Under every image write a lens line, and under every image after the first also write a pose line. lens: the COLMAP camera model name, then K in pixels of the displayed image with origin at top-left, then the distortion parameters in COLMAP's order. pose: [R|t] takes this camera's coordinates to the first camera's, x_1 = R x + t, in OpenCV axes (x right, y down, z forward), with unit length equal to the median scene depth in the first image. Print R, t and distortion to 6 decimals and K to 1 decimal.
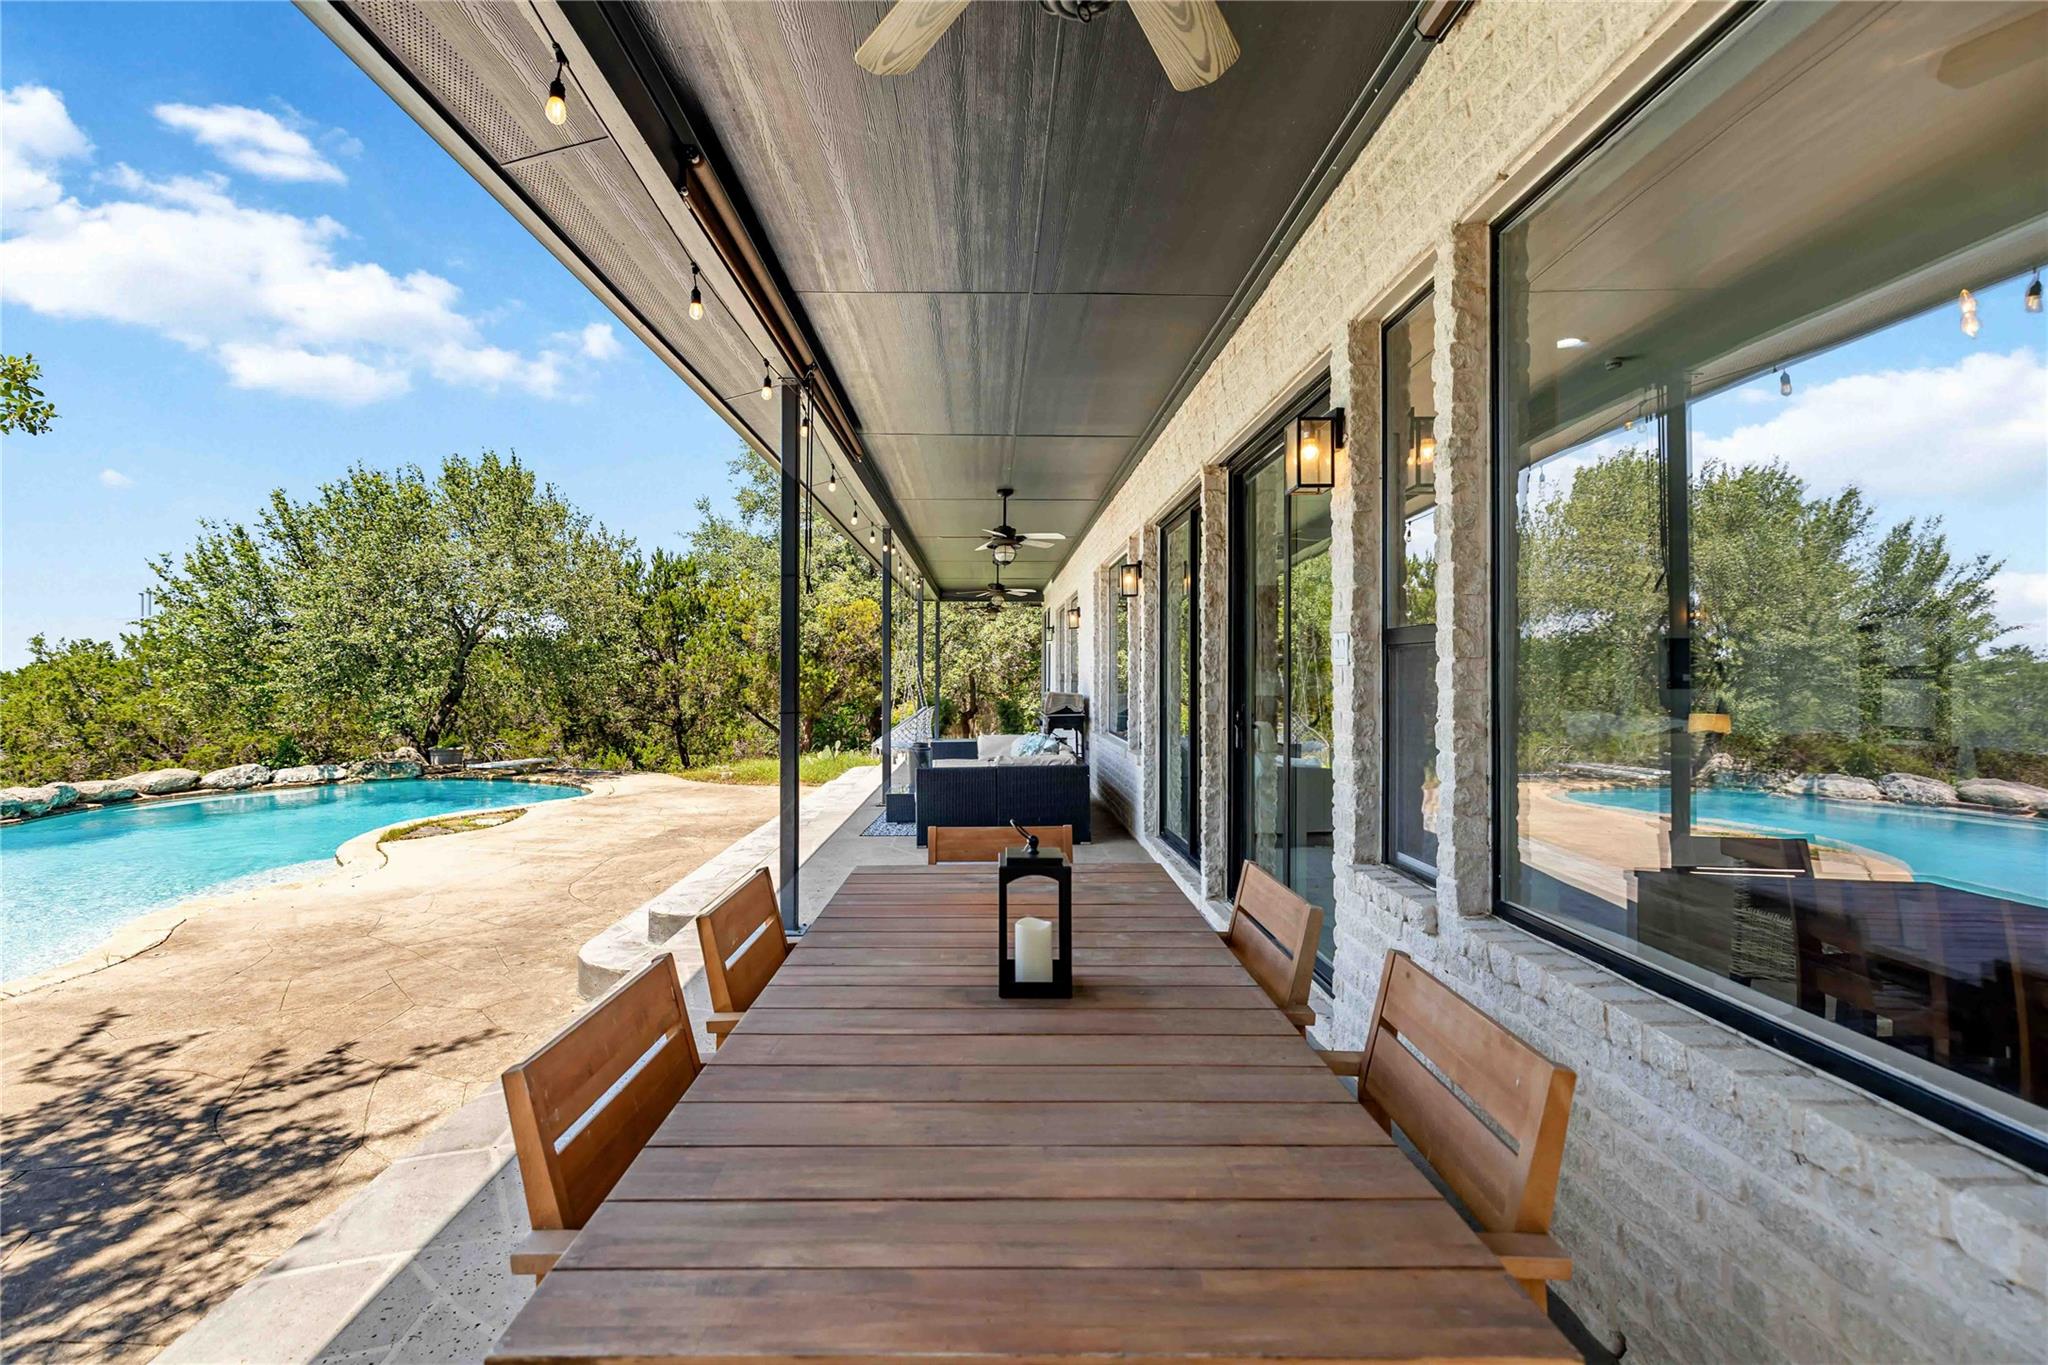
lens RADIAL K [[871.8, 0, 1009.6], [0, 871.8, 677.6], [0, 0, 1]] dist [-0.004583, -0.000982]
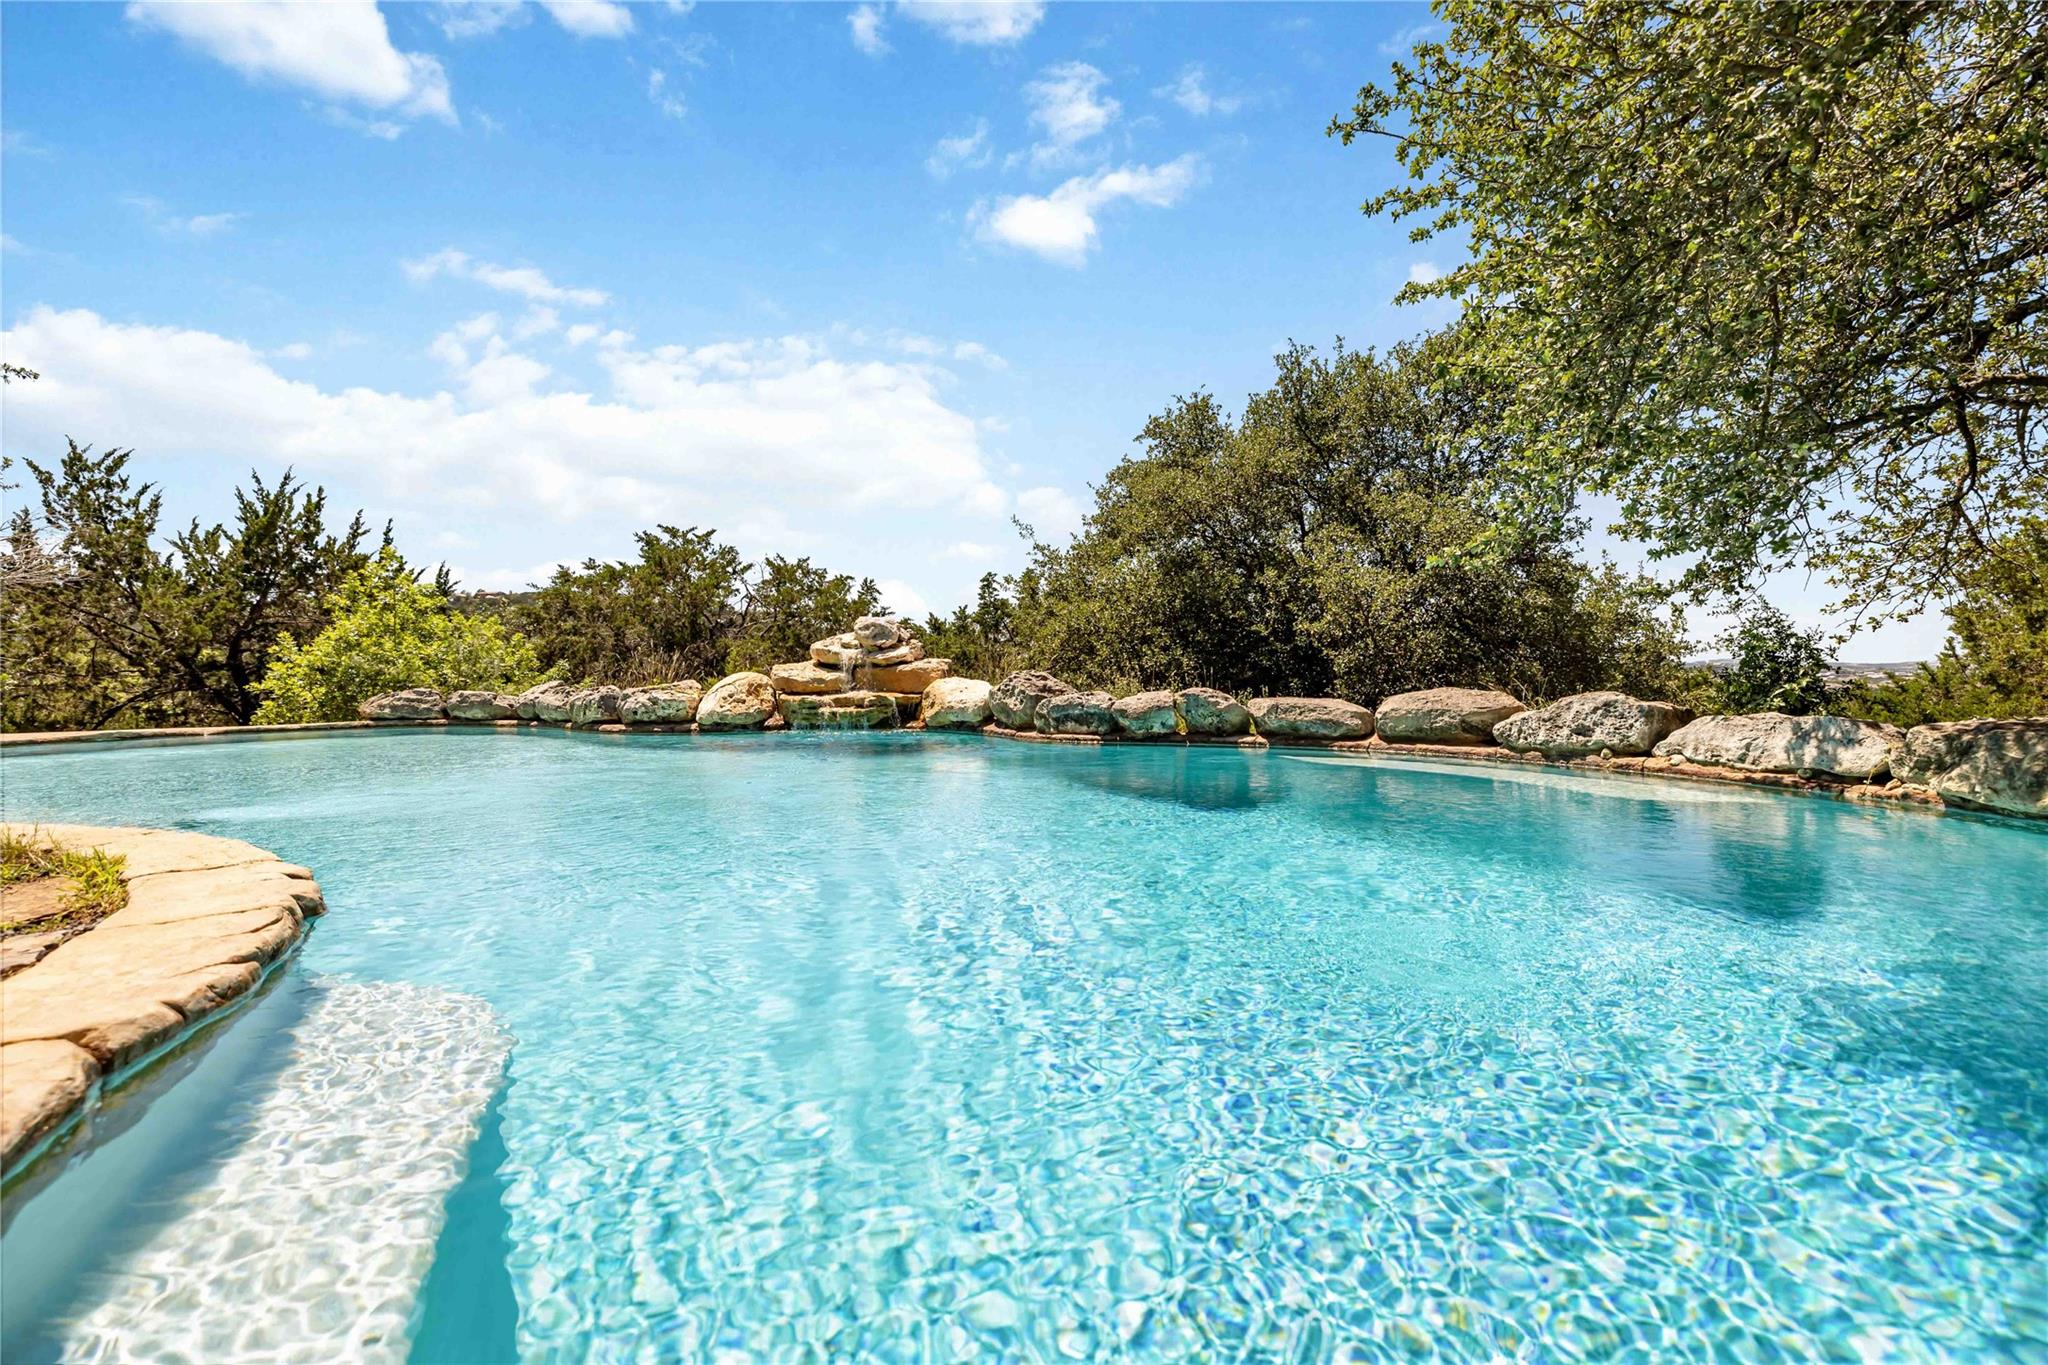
lens RADIAL K [[871.8, 0, 1037.5], [0, 871.8, 680.2], [0, 0, 1]] dist [-0.004583, -0.000982]
pose [[-0.511854, 0.014223, -0.858955, -0.479046], [0.004881, 0.999895, 0.013648, 0.090416], [0.859059, 0.002793, -0.511870, 0.986308]]
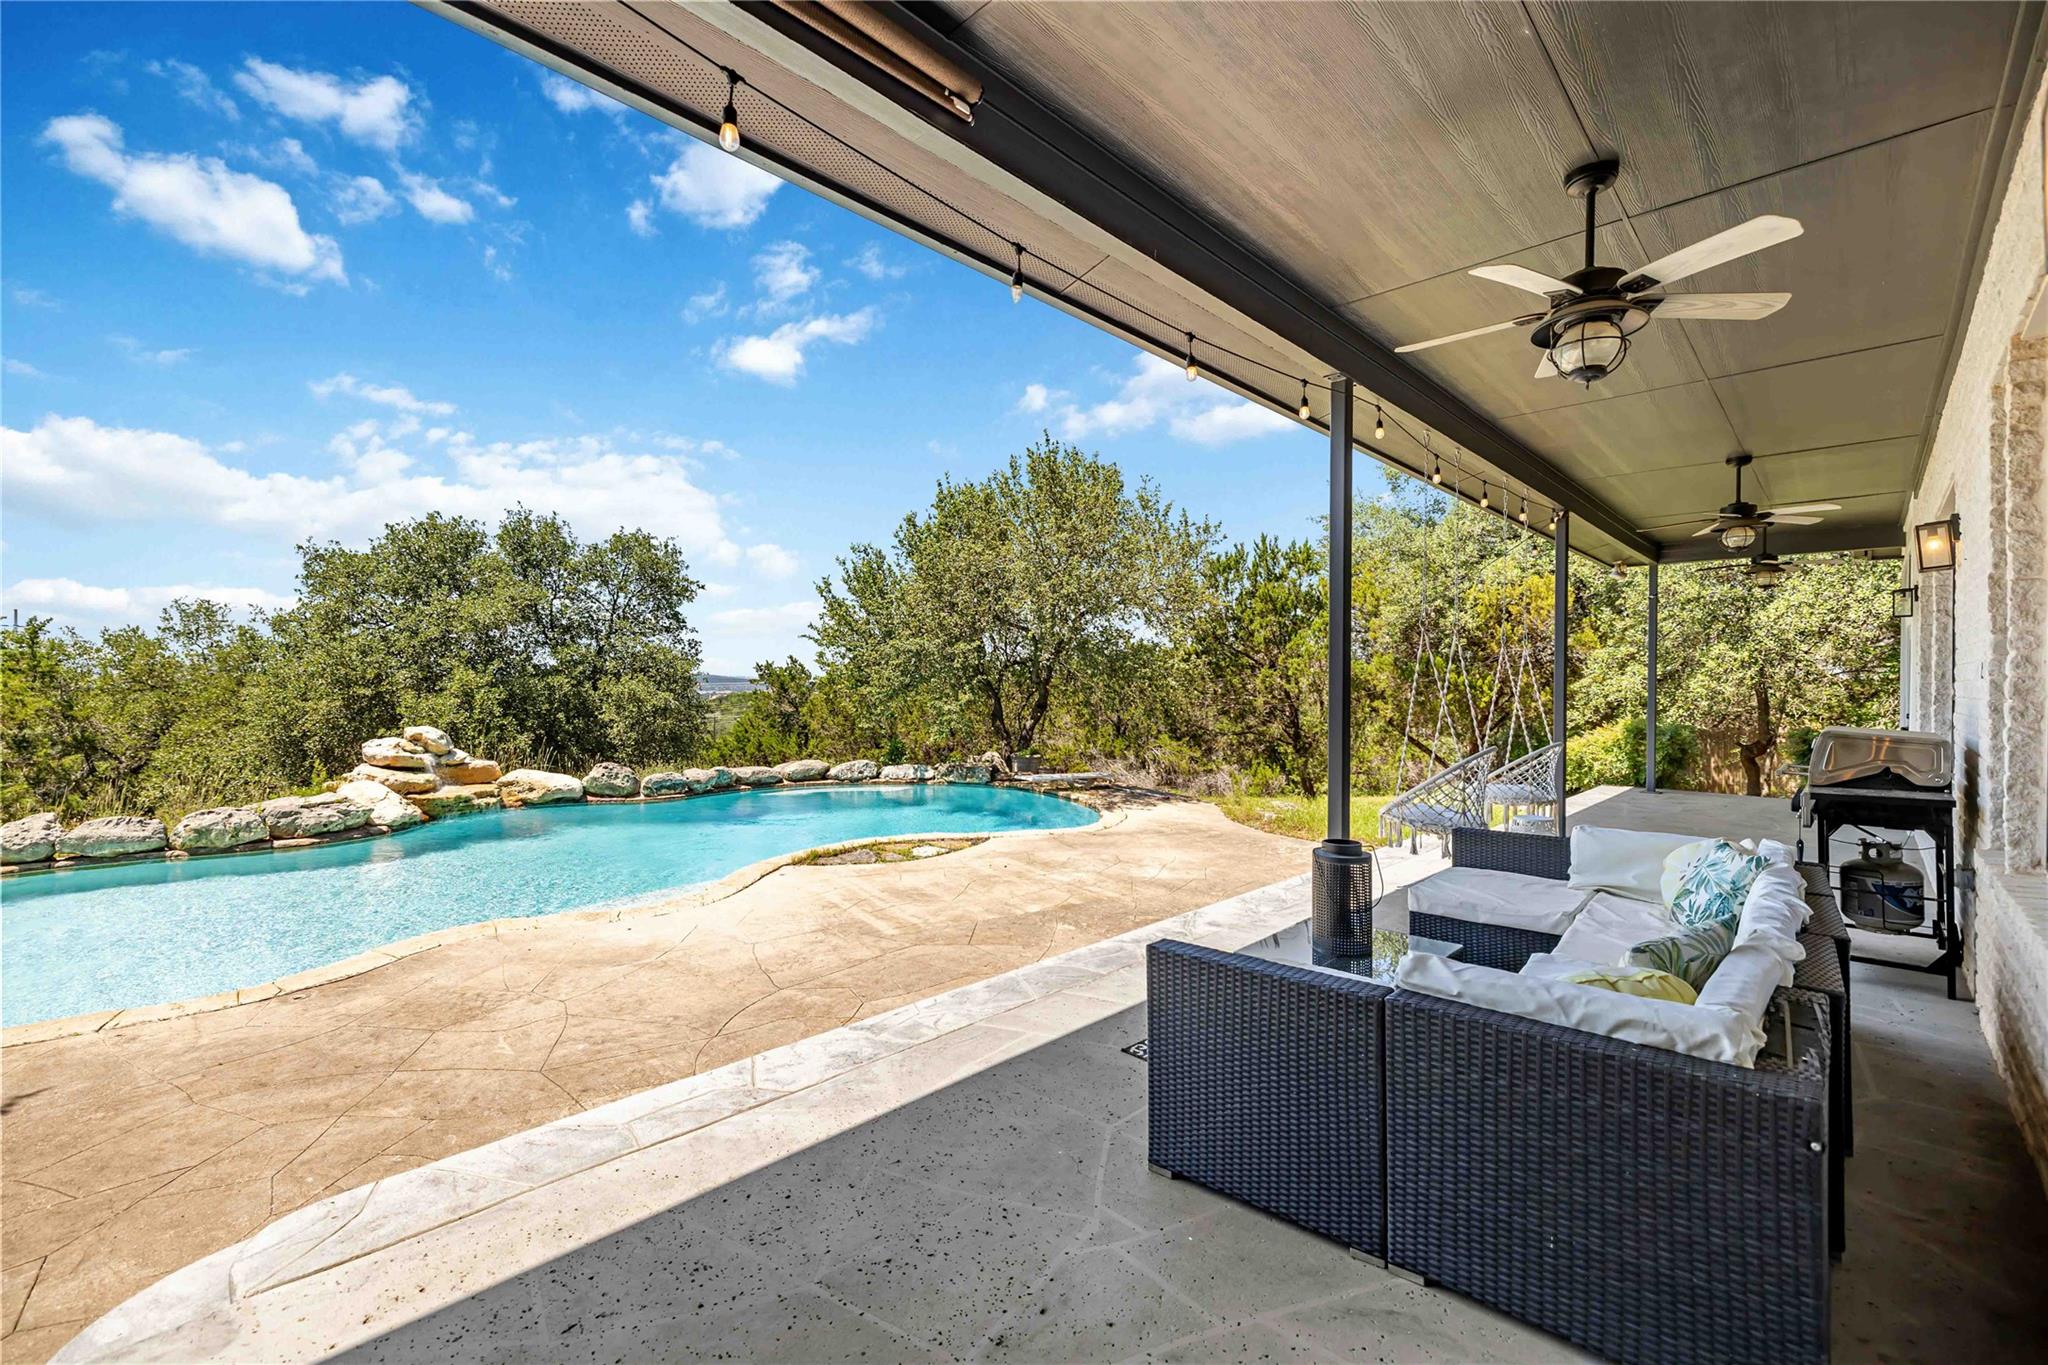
lens RADIAL K [[871.8, 0, 1021.8], [0, 871.8, 669.3], [0, 0, 1]] dist [-0.004583, -0.000982]
pose [[0.702334, -0.003871, -0.711837, 0.054612], [-0.010037, 0.999832, -0.015340, -0.000281], [0.711776, 0.017918, 0.702178, 0.365022]]
